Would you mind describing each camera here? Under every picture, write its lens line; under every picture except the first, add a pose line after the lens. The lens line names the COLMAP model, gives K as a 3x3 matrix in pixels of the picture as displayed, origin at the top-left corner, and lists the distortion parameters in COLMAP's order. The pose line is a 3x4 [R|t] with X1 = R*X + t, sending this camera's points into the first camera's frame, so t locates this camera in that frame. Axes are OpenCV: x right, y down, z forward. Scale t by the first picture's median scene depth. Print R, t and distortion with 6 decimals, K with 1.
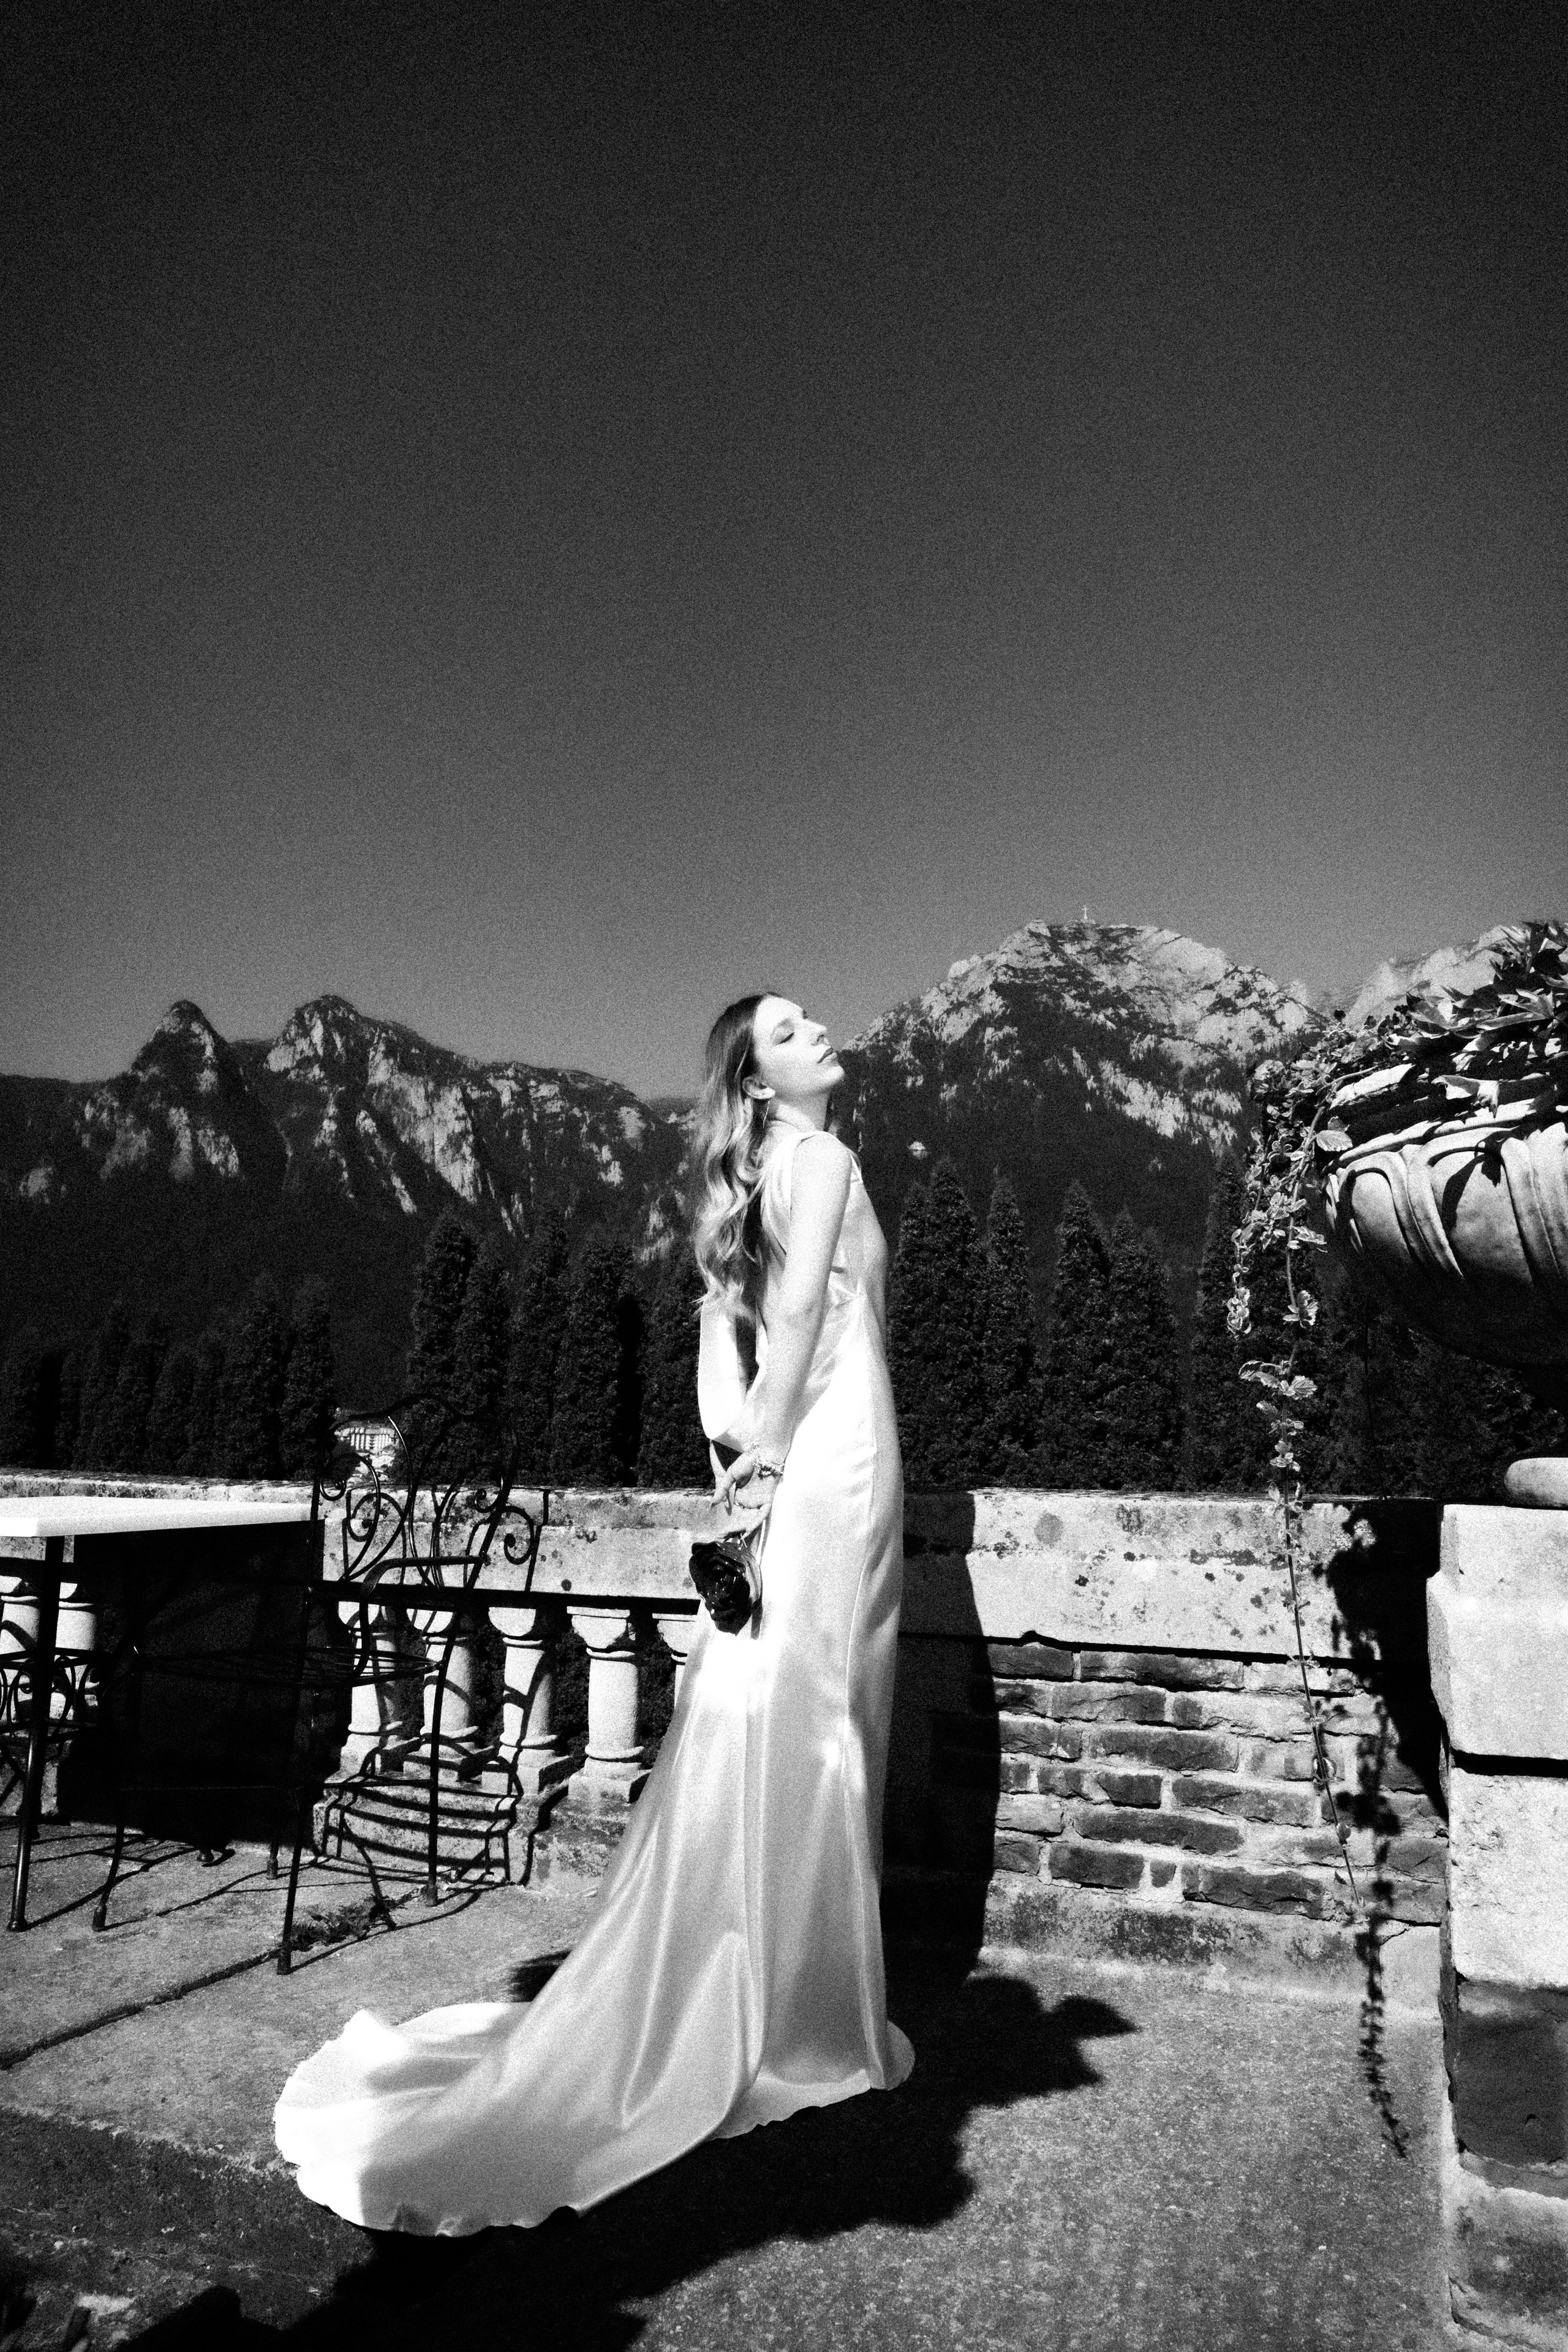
lens RADIAL K [[1501.2, 0, 793.8], [0, 1501.2, 1163.1], [0, 0, 1]] dist [-0.051996, 0.037153]
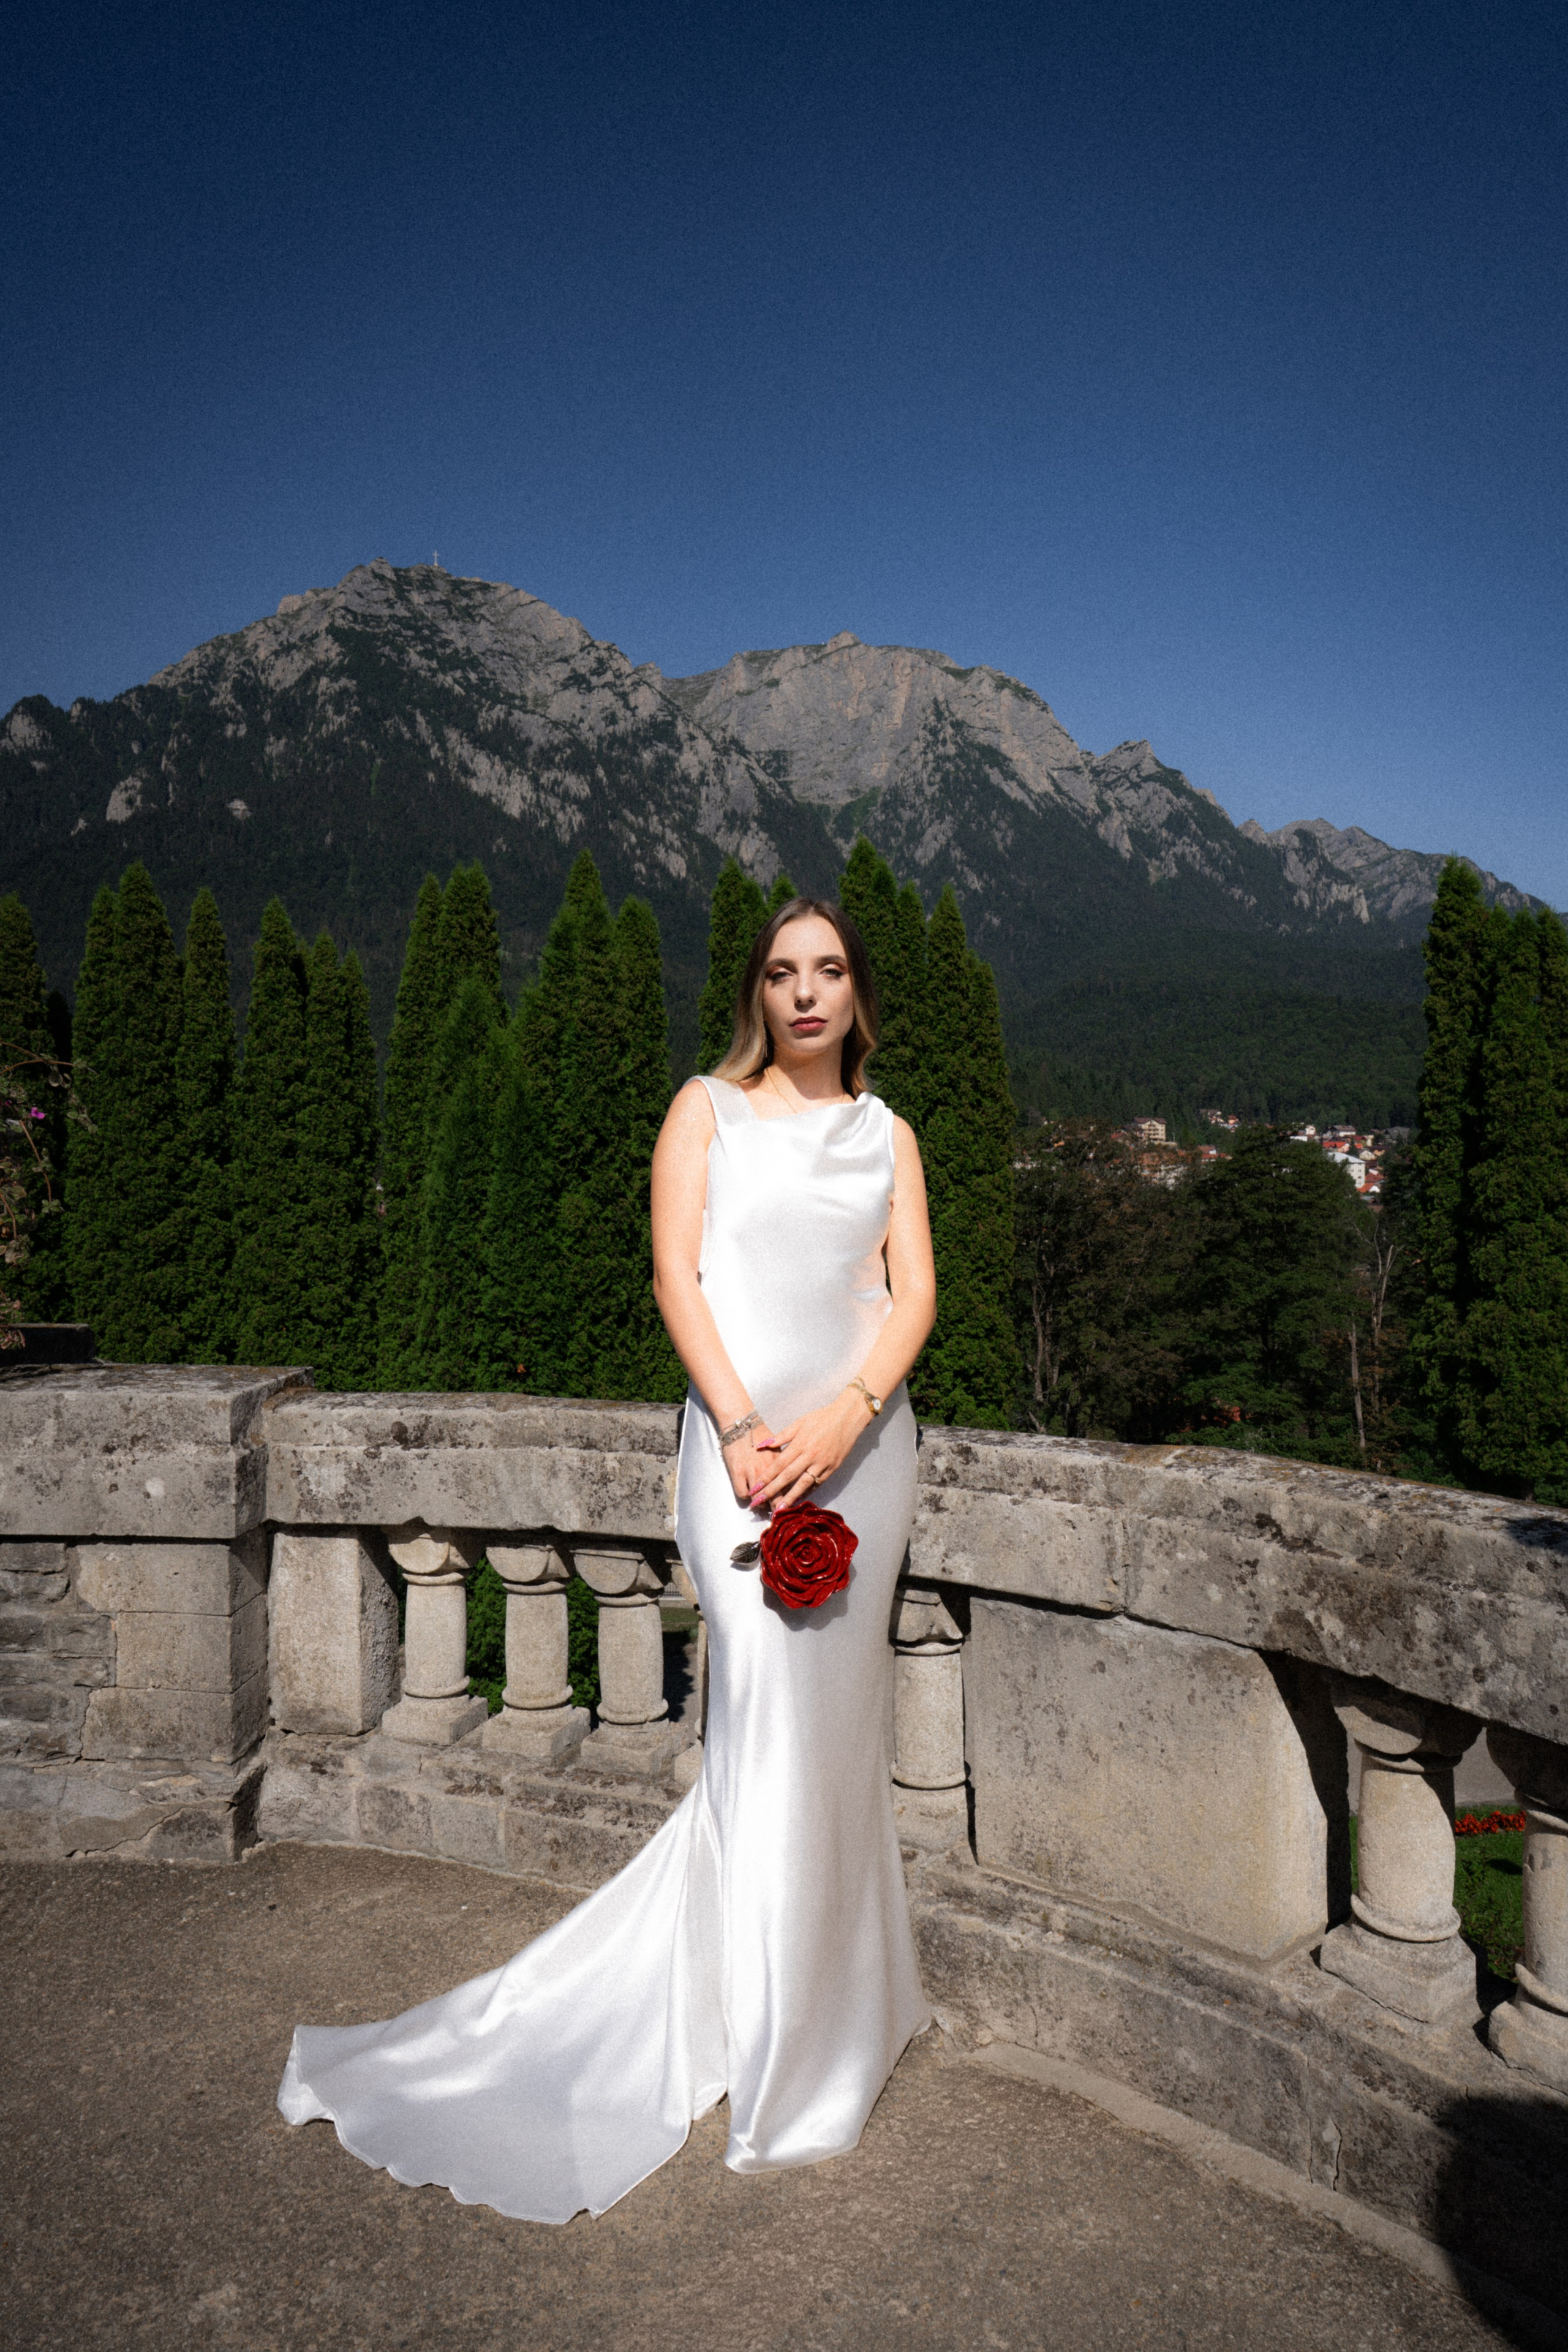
lens RADIAL K [[1549.4, 0, 784.4], [0, 1549.4, 1168.3], [0, 0, 1]] dist [-0.026784, 0.045232]
pose [[0.913017, -0.010475, 0.407786, 0.490131], [-0.074691, 0.978477, 0.192364, -0.218397], [-0.401025, -0.206090, 0.892584, -0.498112]]
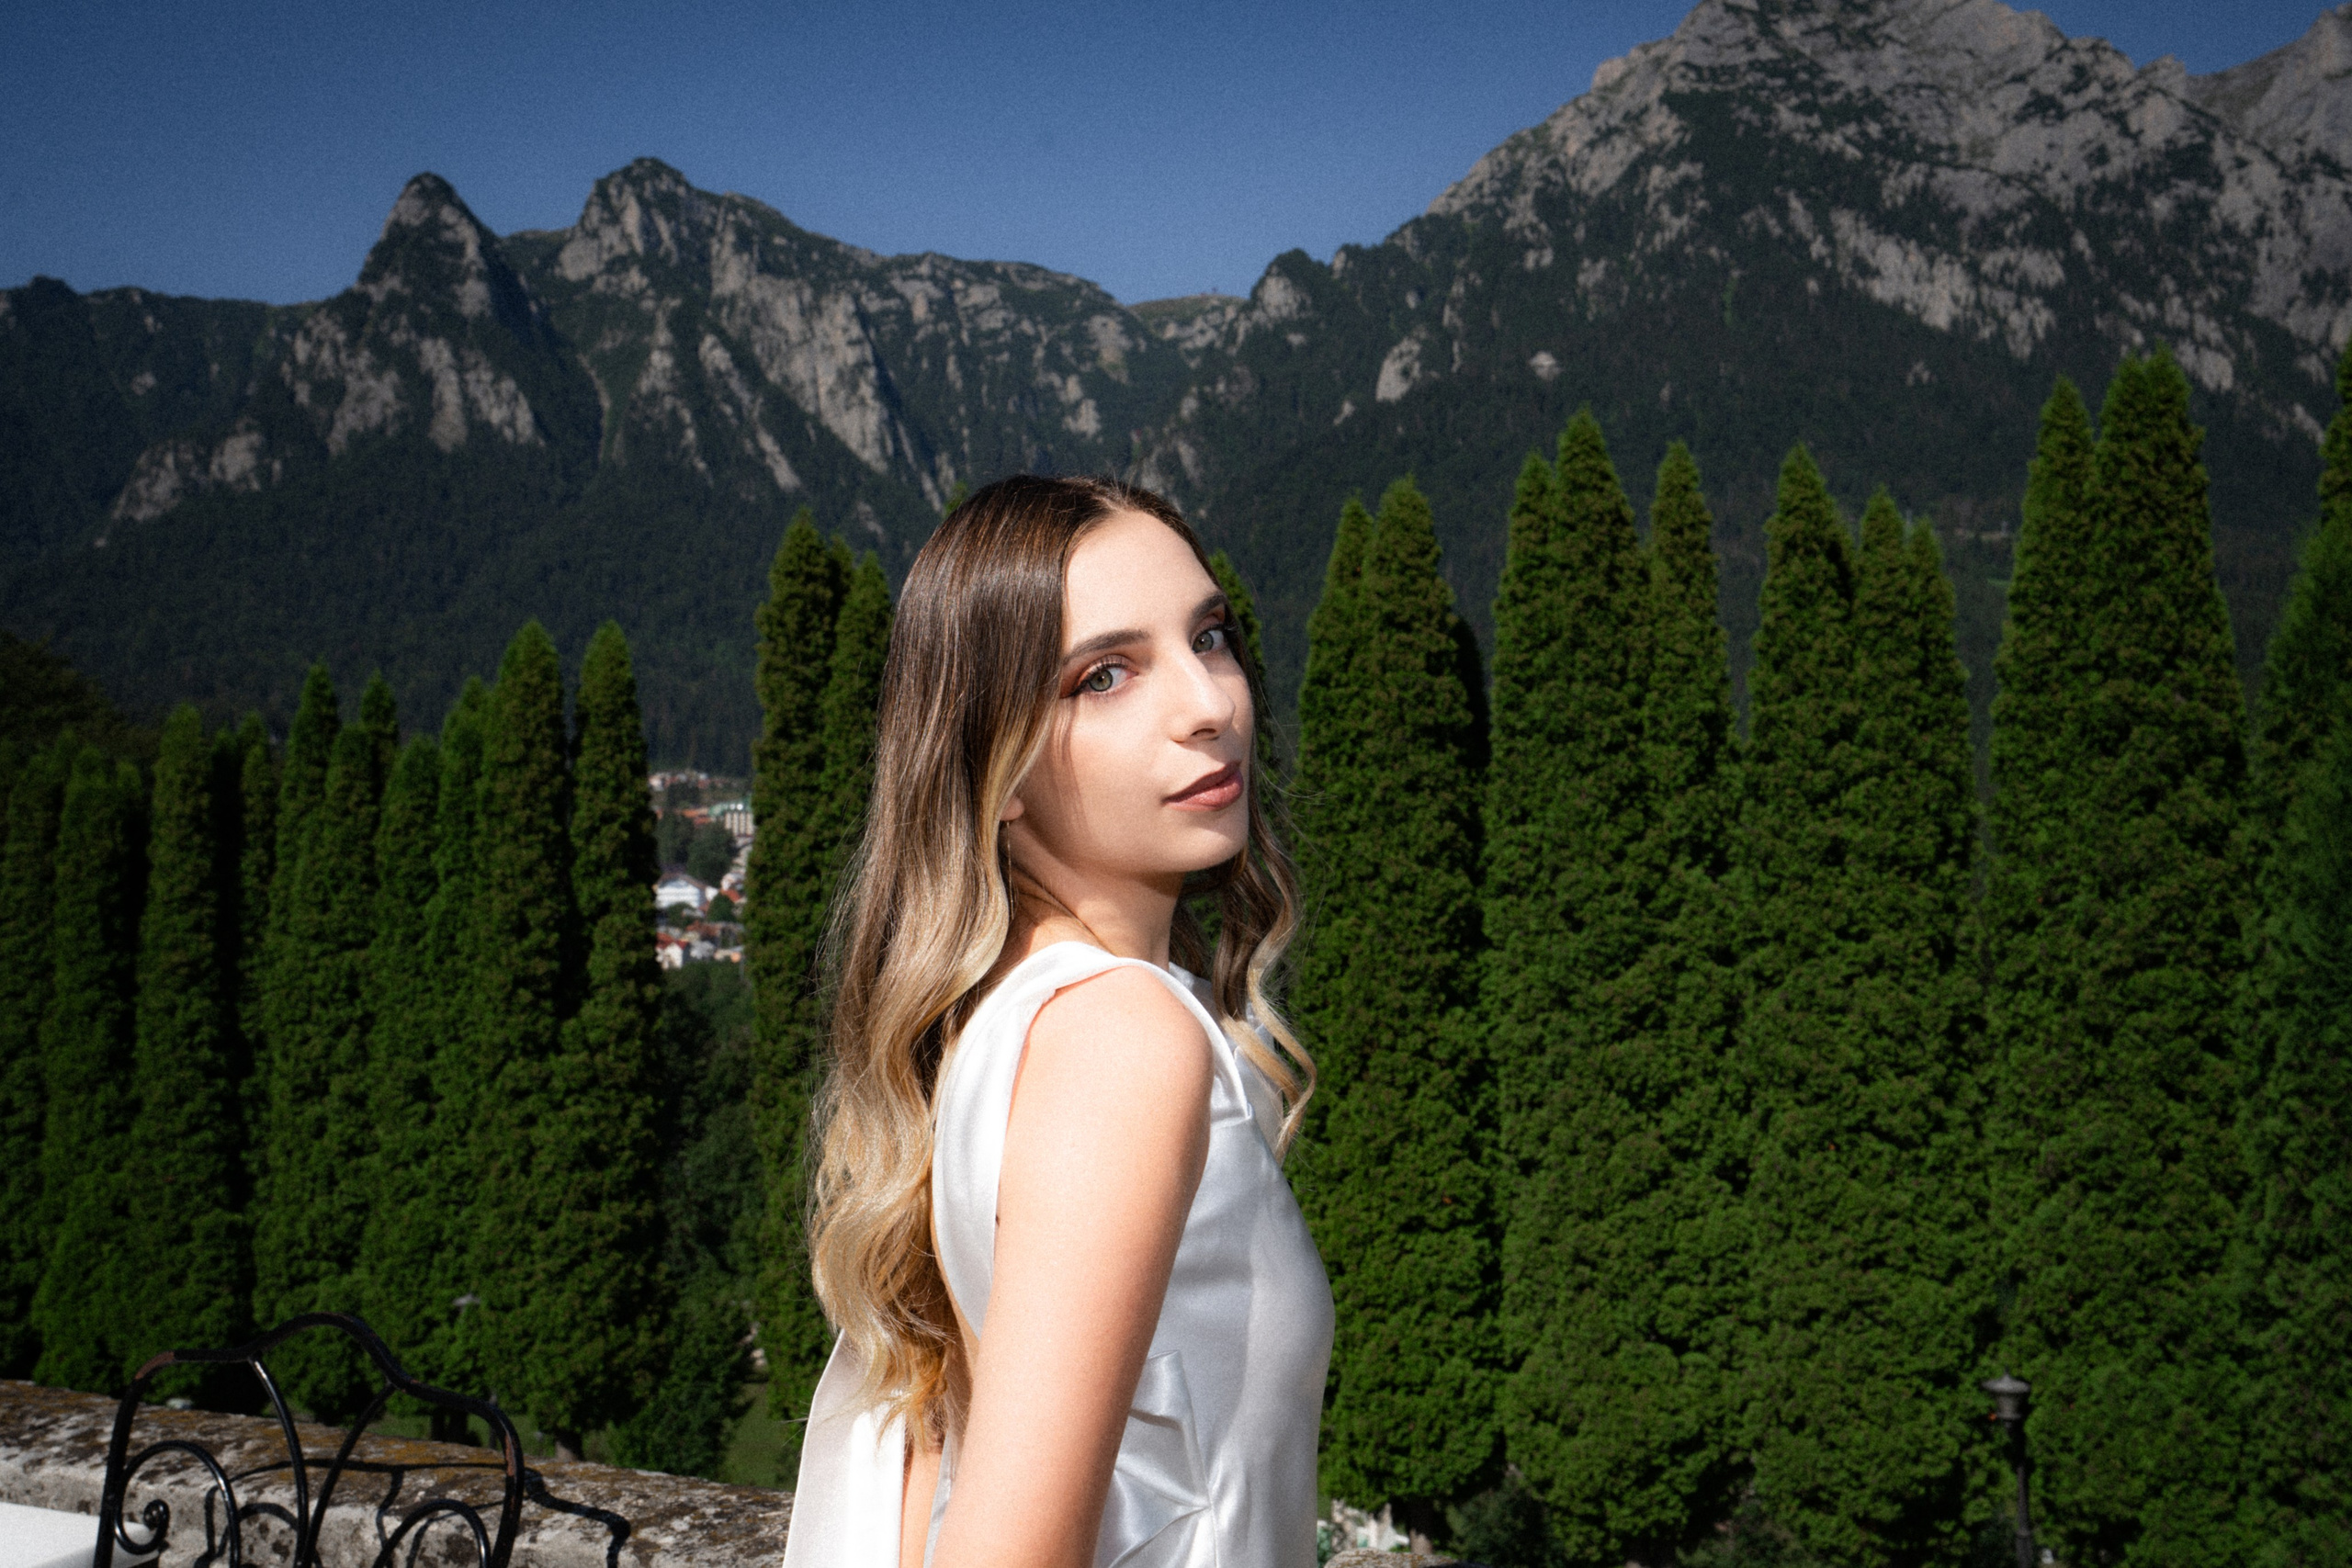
lens RADIAL K [[2216.1, 0, 1189.8], [0, 2216.1, 784.9], [0, 0, 1]] dist [0.047604, 0.064057]
pose [[0.996685, -0.021921, -0.078353, 0.055713], [0.035121, 0.984593, 0.171297, -0.100999], [0.073391, -0.173481, 0.982099, 0.425856]]
